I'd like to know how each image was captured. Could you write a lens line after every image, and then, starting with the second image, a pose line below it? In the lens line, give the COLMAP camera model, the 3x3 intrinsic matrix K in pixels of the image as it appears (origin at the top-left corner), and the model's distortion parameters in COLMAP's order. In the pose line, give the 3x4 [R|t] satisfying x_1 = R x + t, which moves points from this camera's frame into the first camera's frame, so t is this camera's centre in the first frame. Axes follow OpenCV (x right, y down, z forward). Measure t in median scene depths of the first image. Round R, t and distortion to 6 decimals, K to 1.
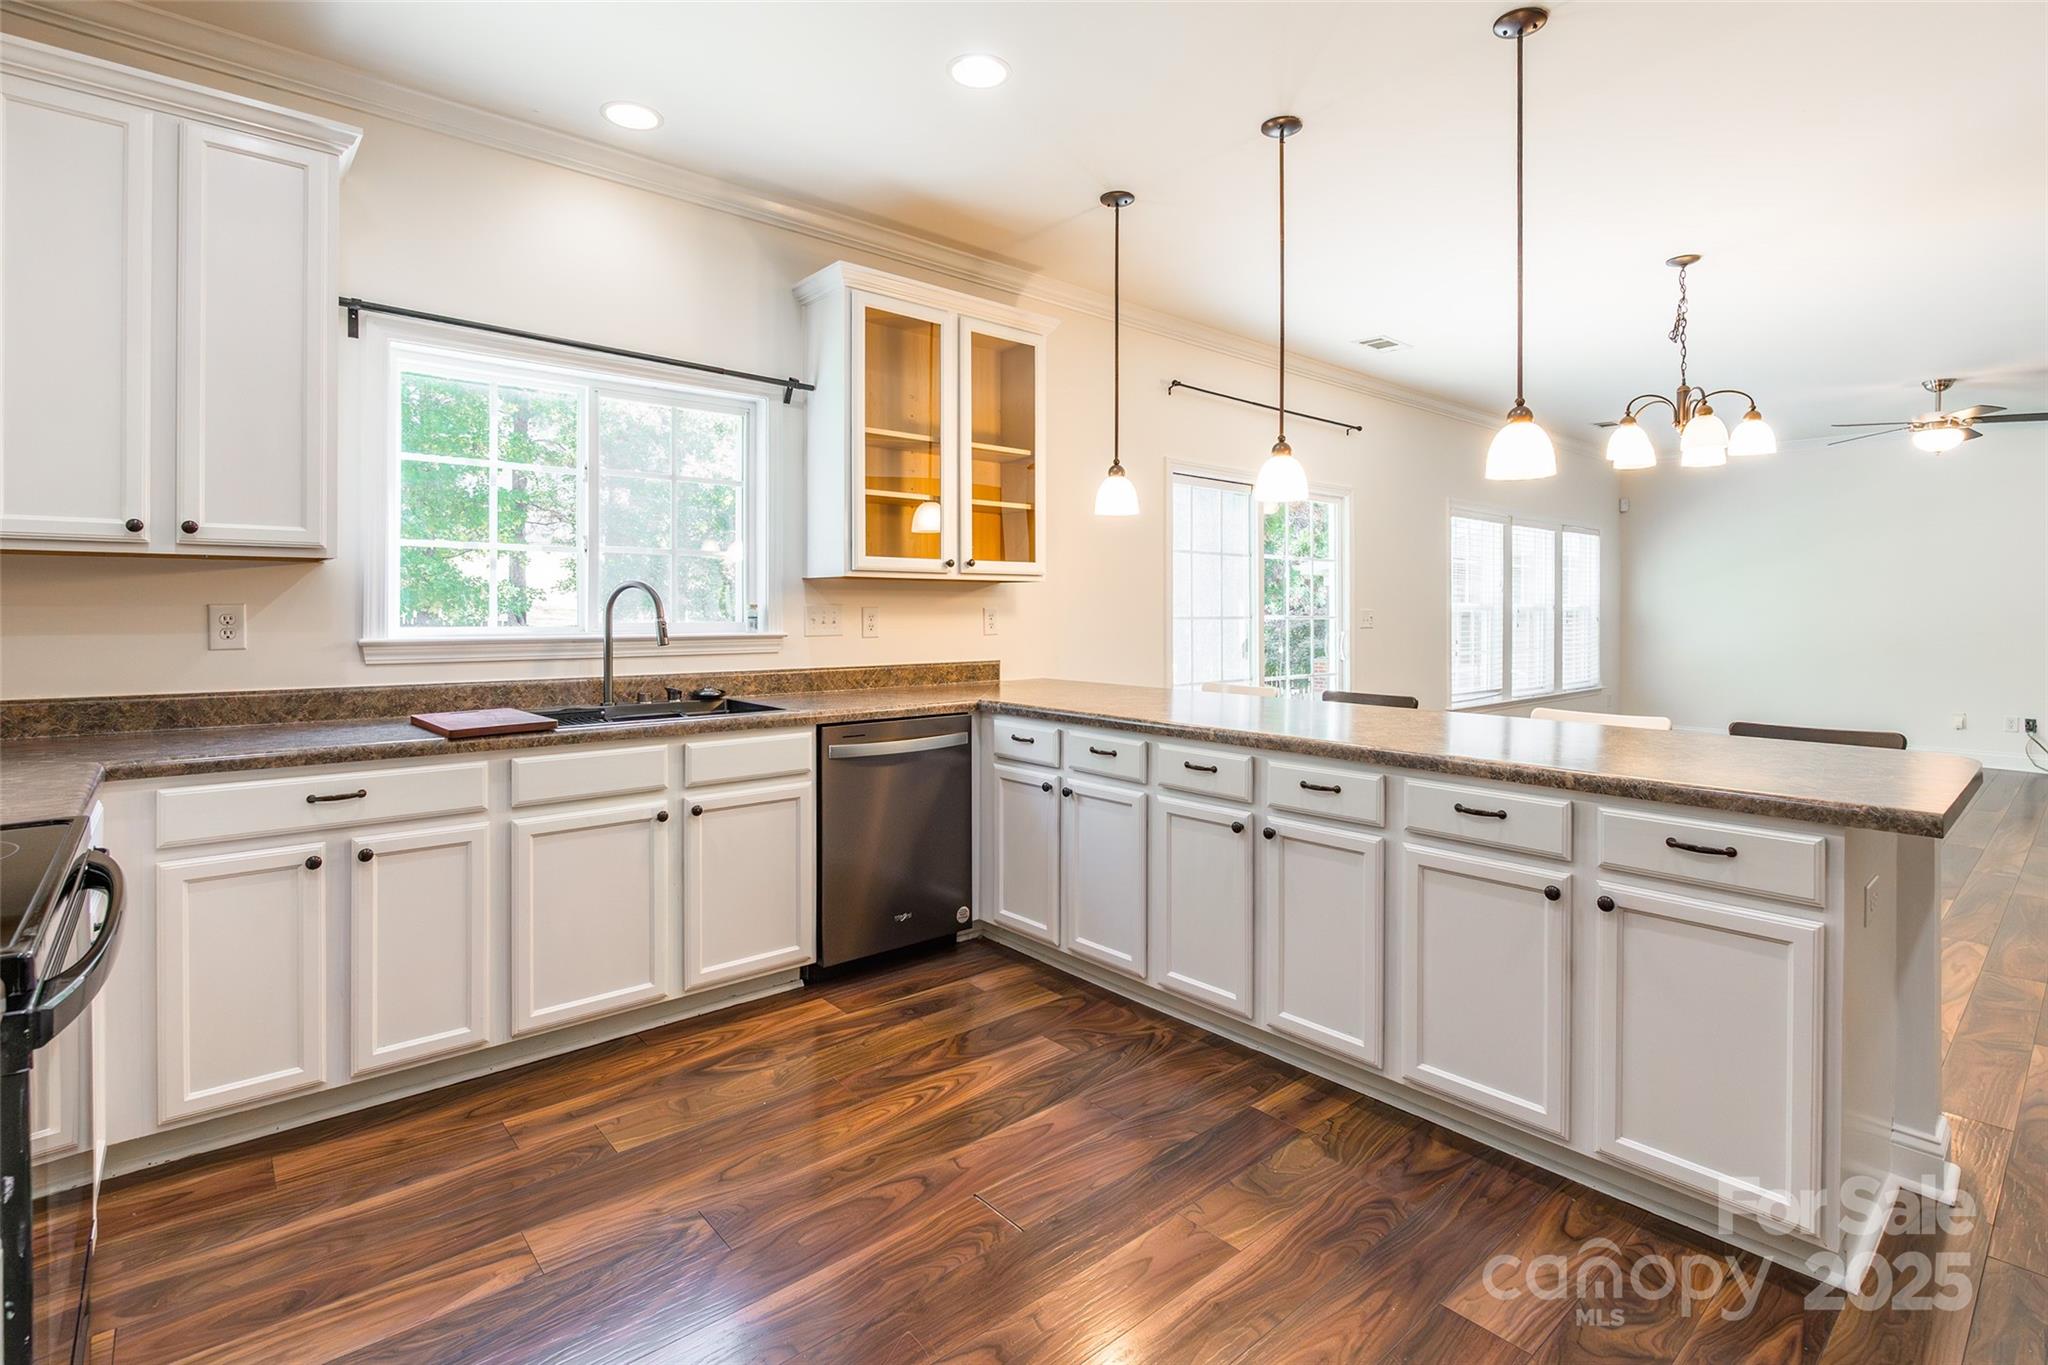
lens RADIAL K [[981.5, 0, 1021.2], [0, 981.5, 615.8], [0, 0, 1]] dist [-0.010684, -0.000100]
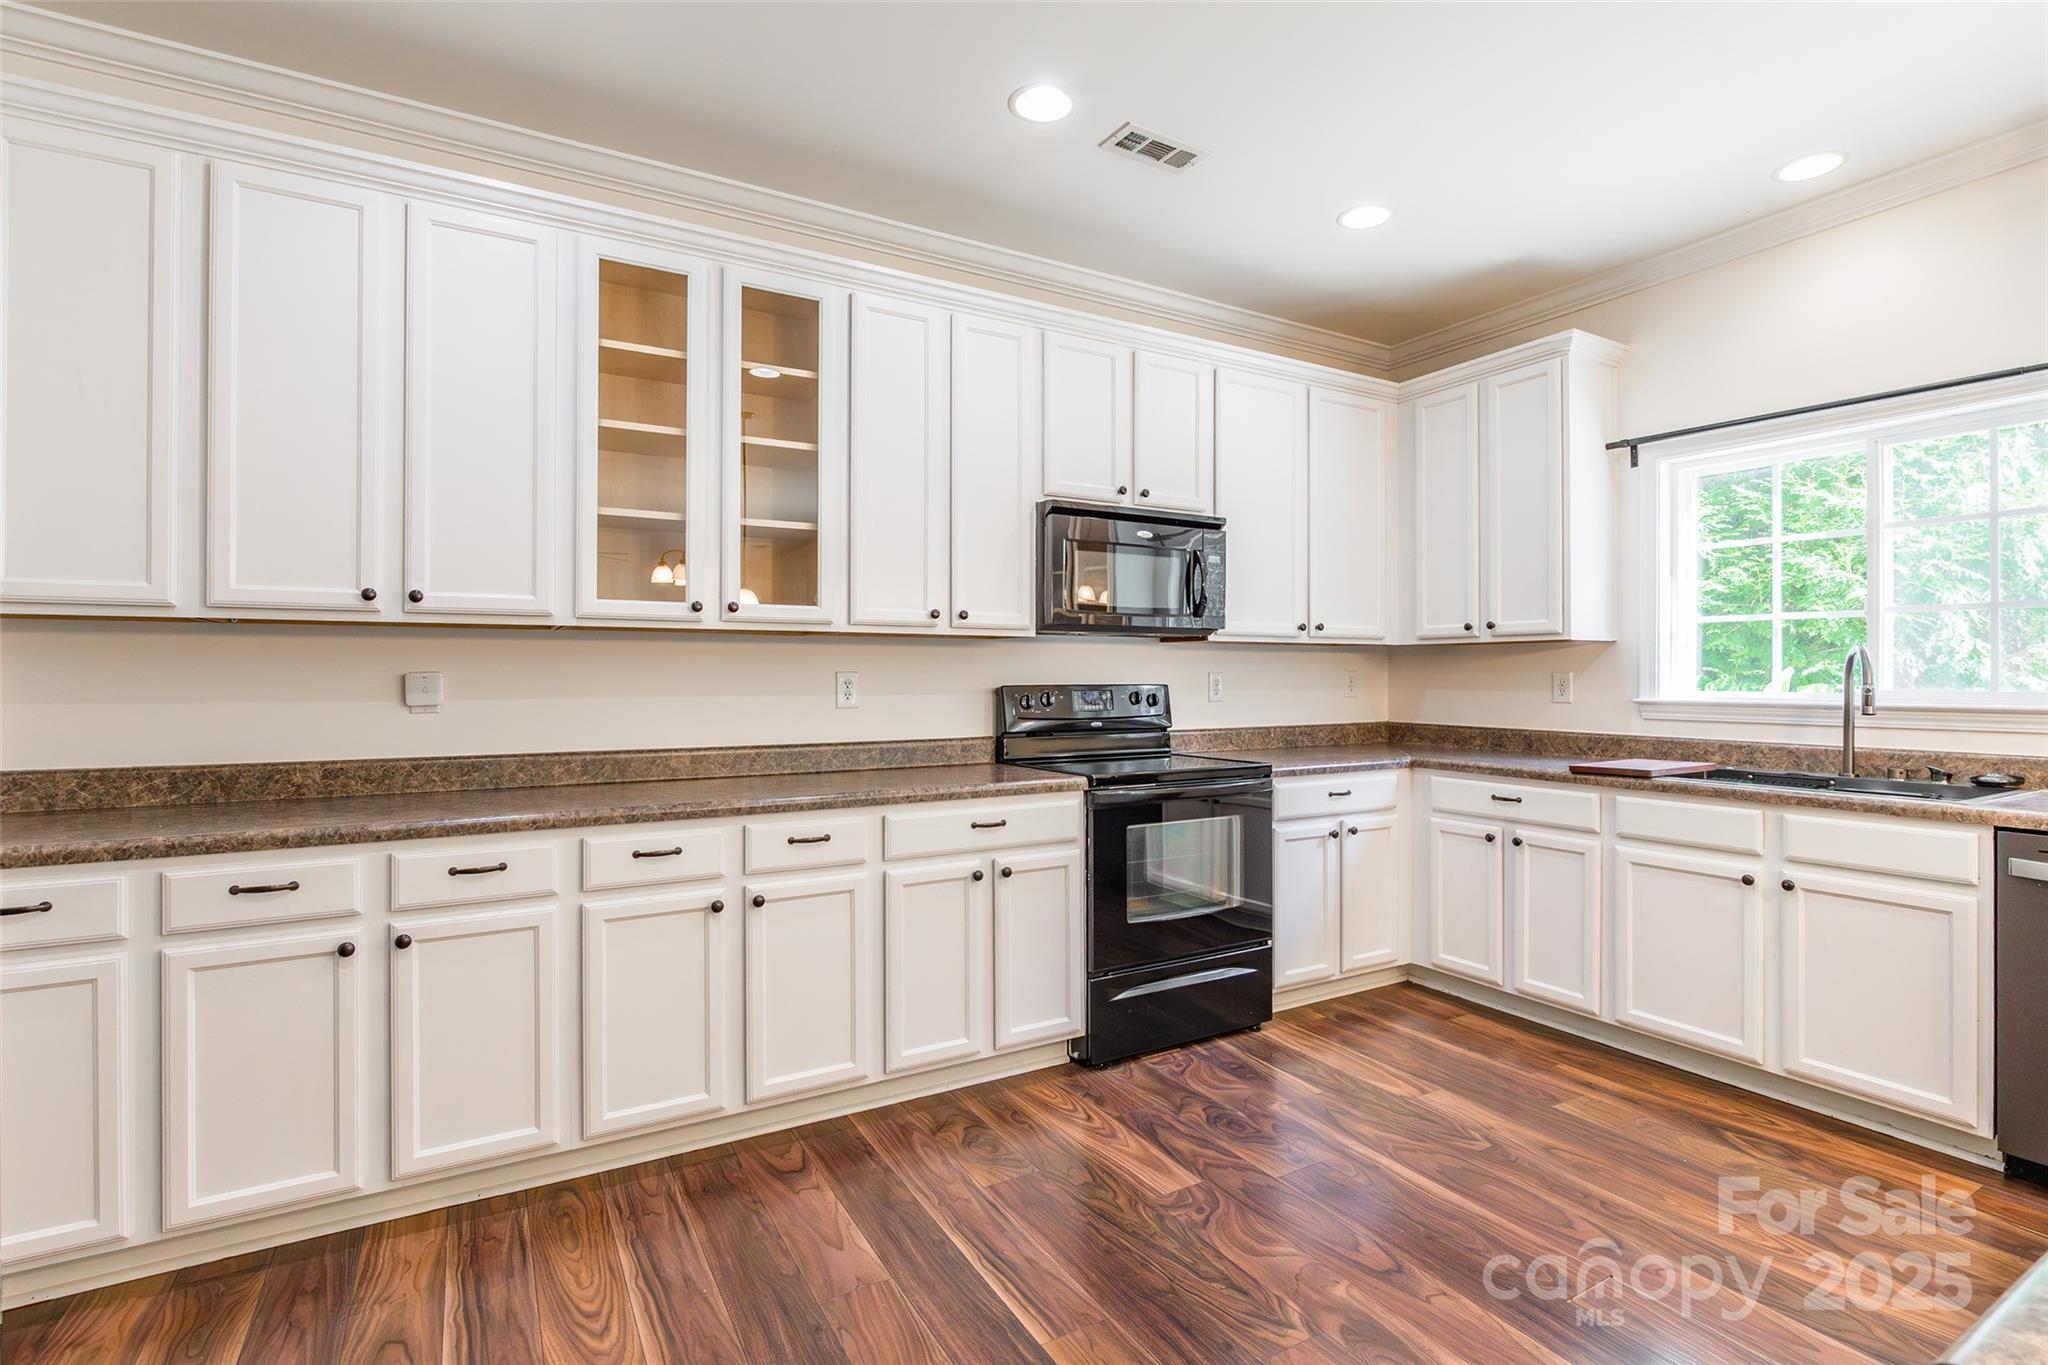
lens RADIAL K [[961.5, 0, 991.8], [0, 961.5, 670.4], [0, 0, 1]] dist [-0.001083, 0.000335]
pose [[-0.221635, -0.005353, -0.975115, 0.757988], [-0.006172, 0.999973, -0.004087, -0.002698], [0.975110, 0.005112, -0.221662, 0.447210]]
